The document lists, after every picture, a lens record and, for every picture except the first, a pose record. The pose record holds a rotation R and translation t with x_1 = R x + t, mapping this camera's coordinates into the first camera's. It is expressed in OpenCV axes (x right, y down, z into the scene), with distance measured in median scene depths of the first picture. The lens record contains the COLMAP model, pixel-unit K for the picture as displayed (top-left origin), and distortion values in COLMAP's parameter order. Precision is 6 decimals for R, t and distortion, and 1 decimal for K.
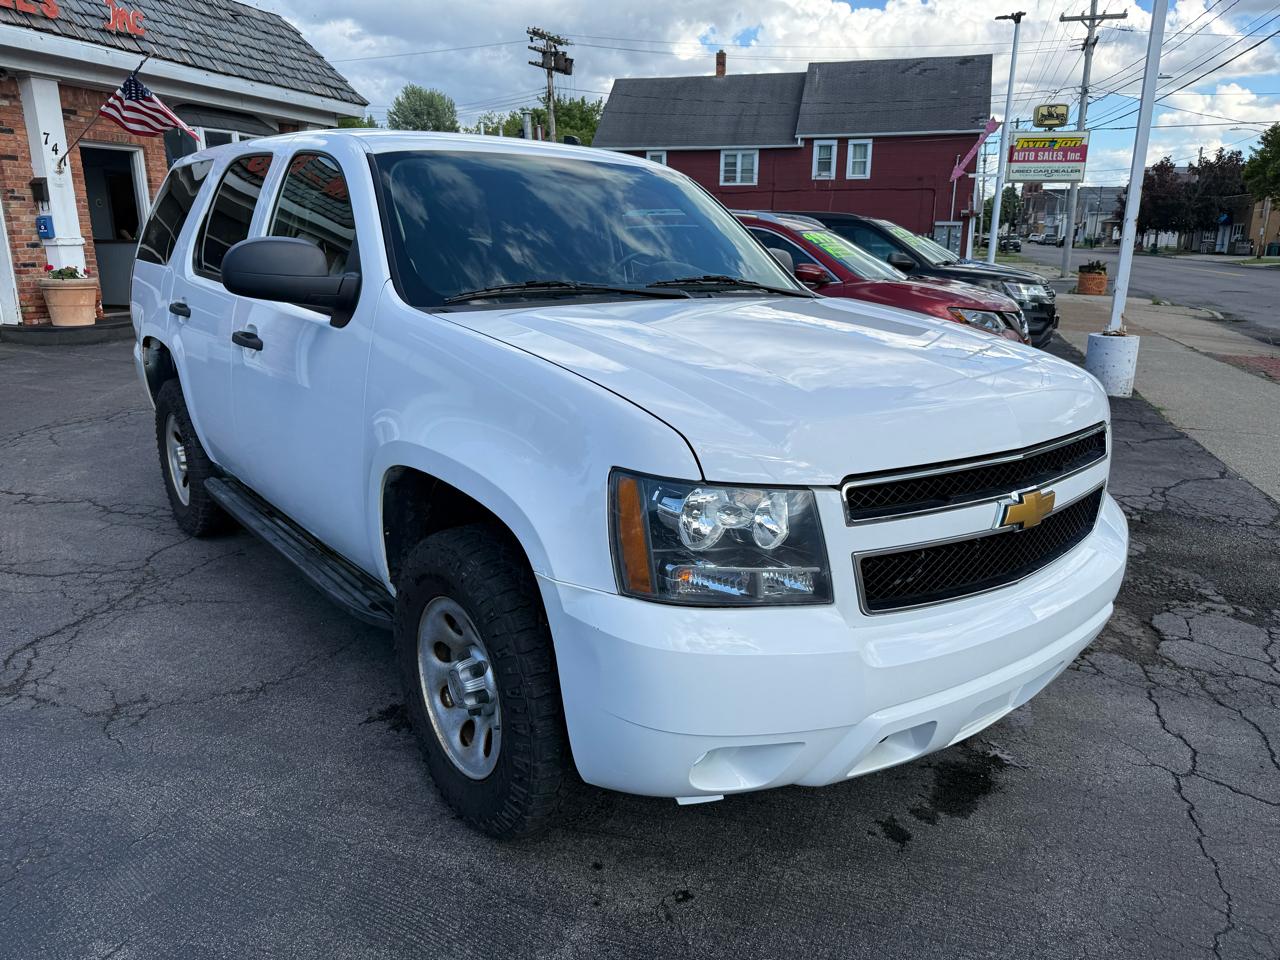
lens RADIAL K [[917.4, 0, 646.7], [0, 917.4, 483.4], [0, 0, 1]] dist [0.001639, -0.011396]
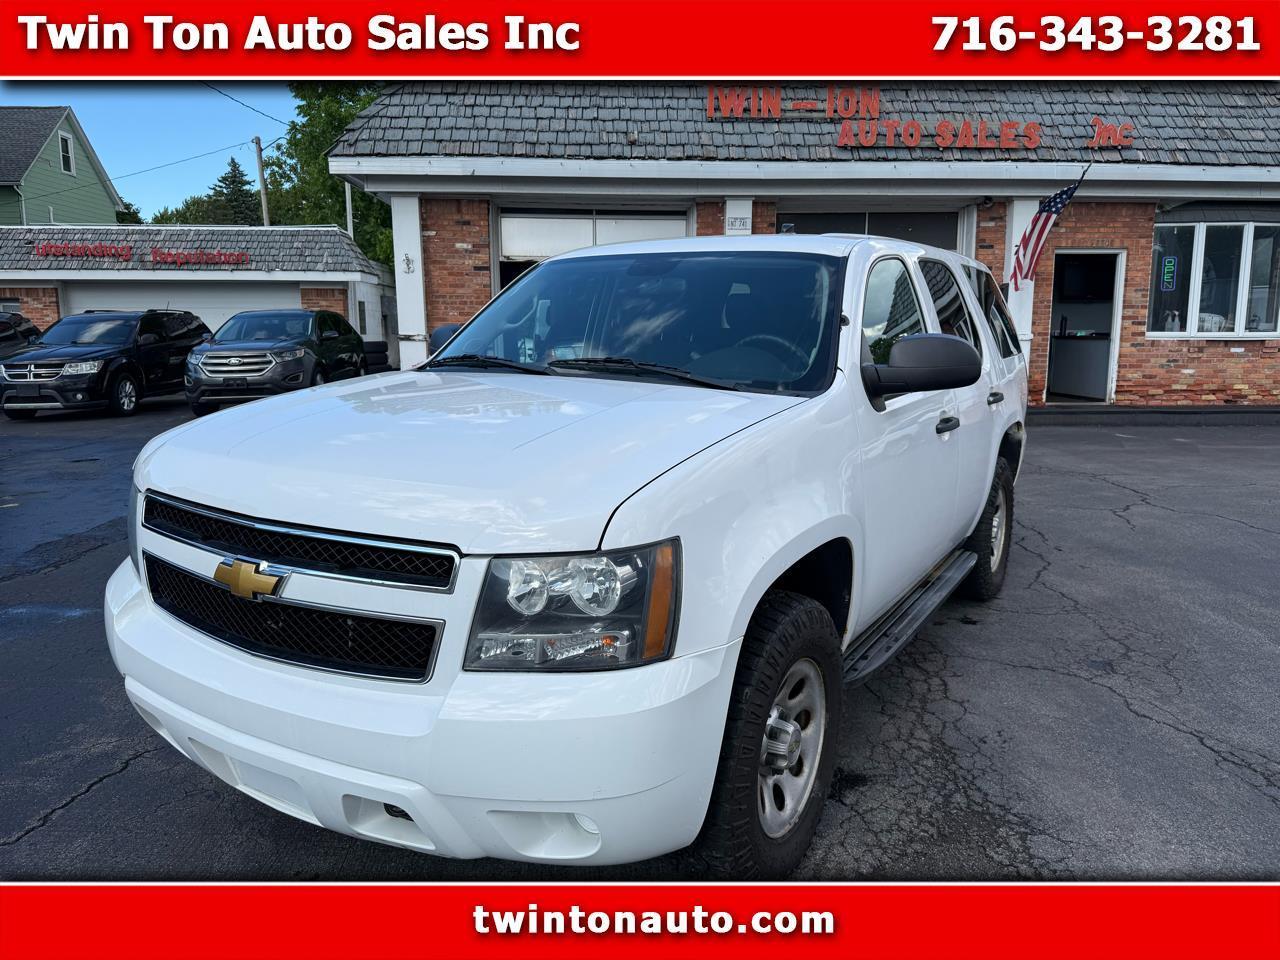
lens RADIAL K [[906.5, 0, 640.0], [0, 906.5, 480.0], [0, 0, 1]] dist [0.006825, -0.015475]
pose [[0.339979, 0.143790, -0.929375, 0.304496], [-0.243742, 0.967945, 0.060593, -0.048553], [0.908297, 0.205928, 0.364129, 0.210417]]
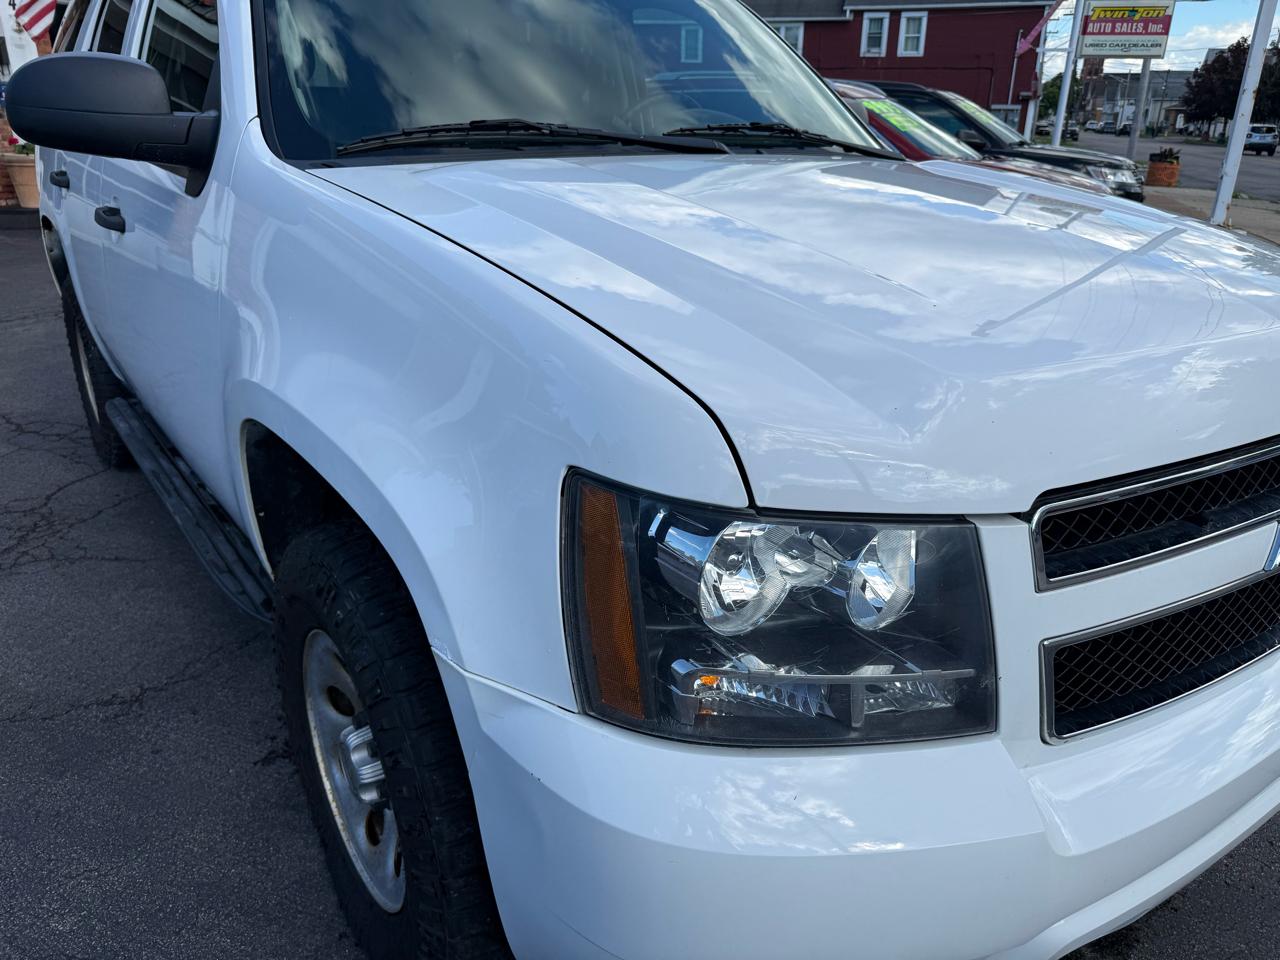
lens RADIAL K [[917.4, 0, 646.7], [0, 917.4, 483.4], [0, 0, 1]] dist [0.001639, -0.011396]
pose [[0.999343, 0.018482, -0.031187, 0.003776], [-0.014874, 0.993576, 0.112188, -0.011935], [0.033060, -0.111650, 0.993198, 0.092216]]
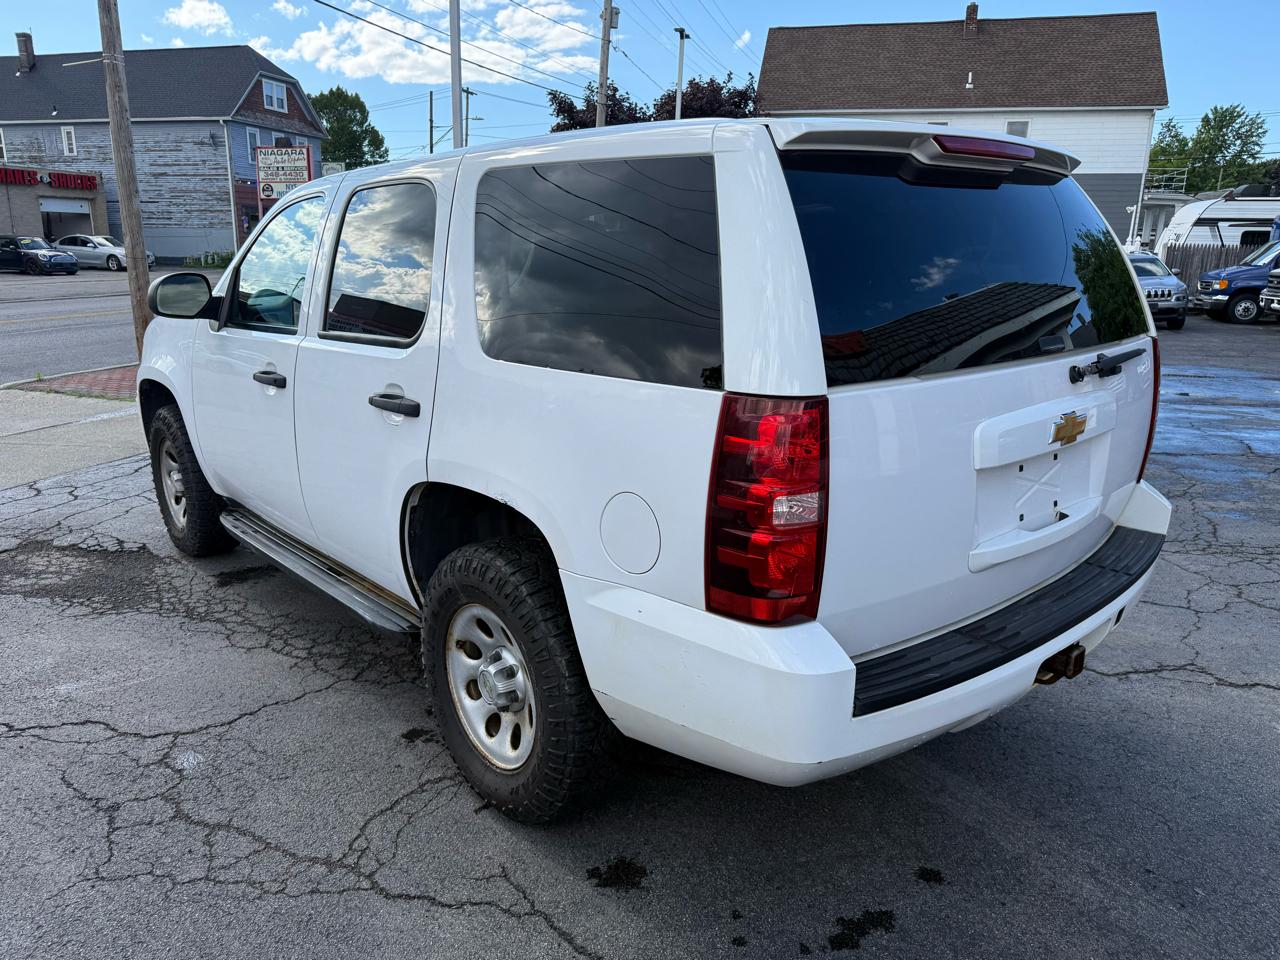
lens RADIAL K [[917.4, 0, 646.7], [0, 917.4, 483.4], [0, 0, 1]] dist [0.001639, -0.011396]
pose [[-0.998480, -0.014902, -0.053059, -0.105285], [-0.039257, 0.868037, 0.494945, -0.214625], [0.038682, 0.496276, -0.867303, 0.756947]]
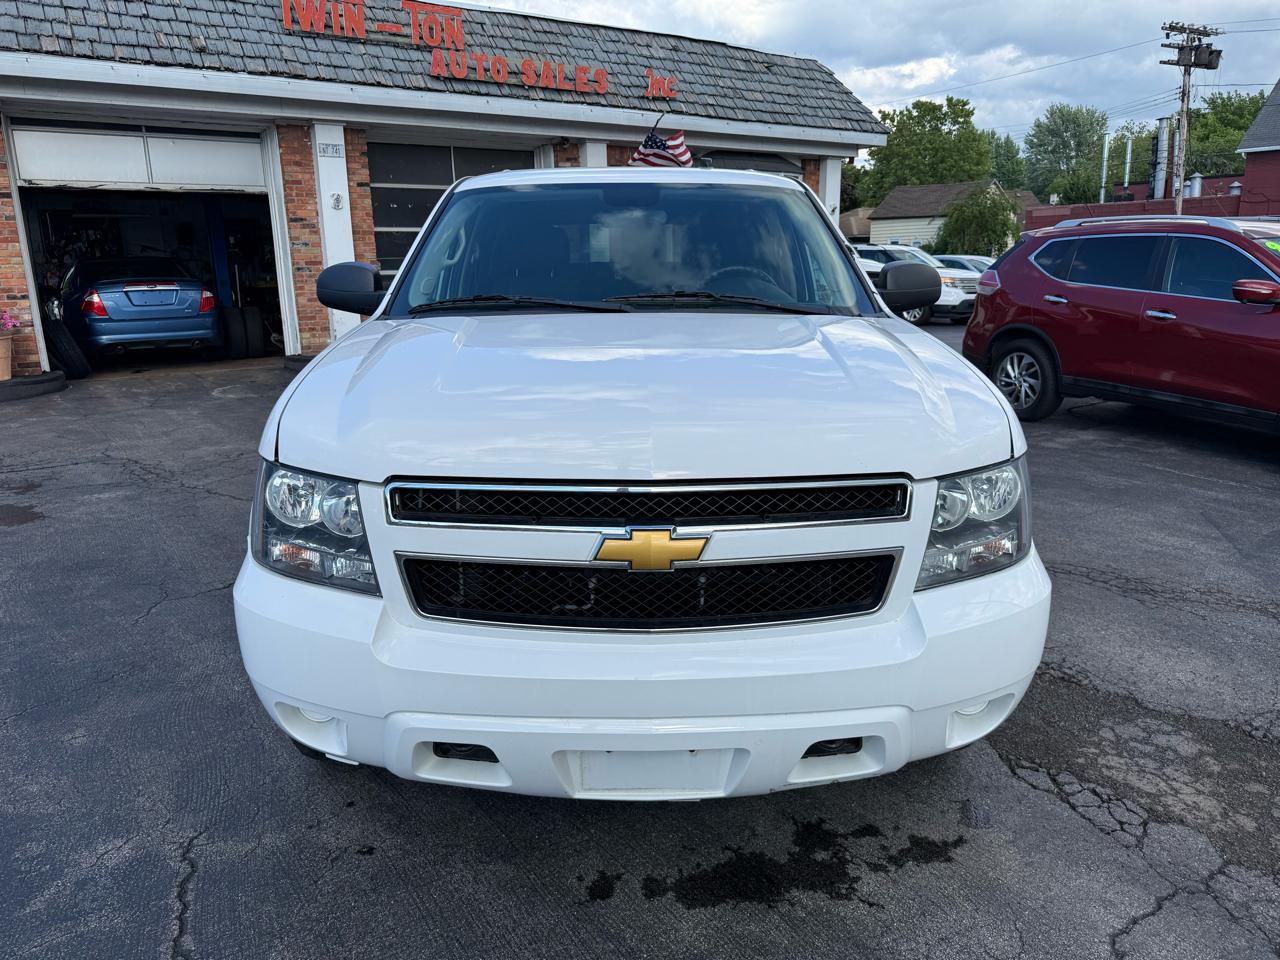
lens RADIAL K [[899.8, 0, 631.1], [0, 899.8, 475.7], [0, 0, 1]] dist [0.024813, -0.032425]
pose [[0.787524, 0.117218, -0.605034, 0.193178], [-0.135537, 0.990651, 0.015509, -0.010748], [0.601195, 0.069791, 0.796049, 0.066701]]
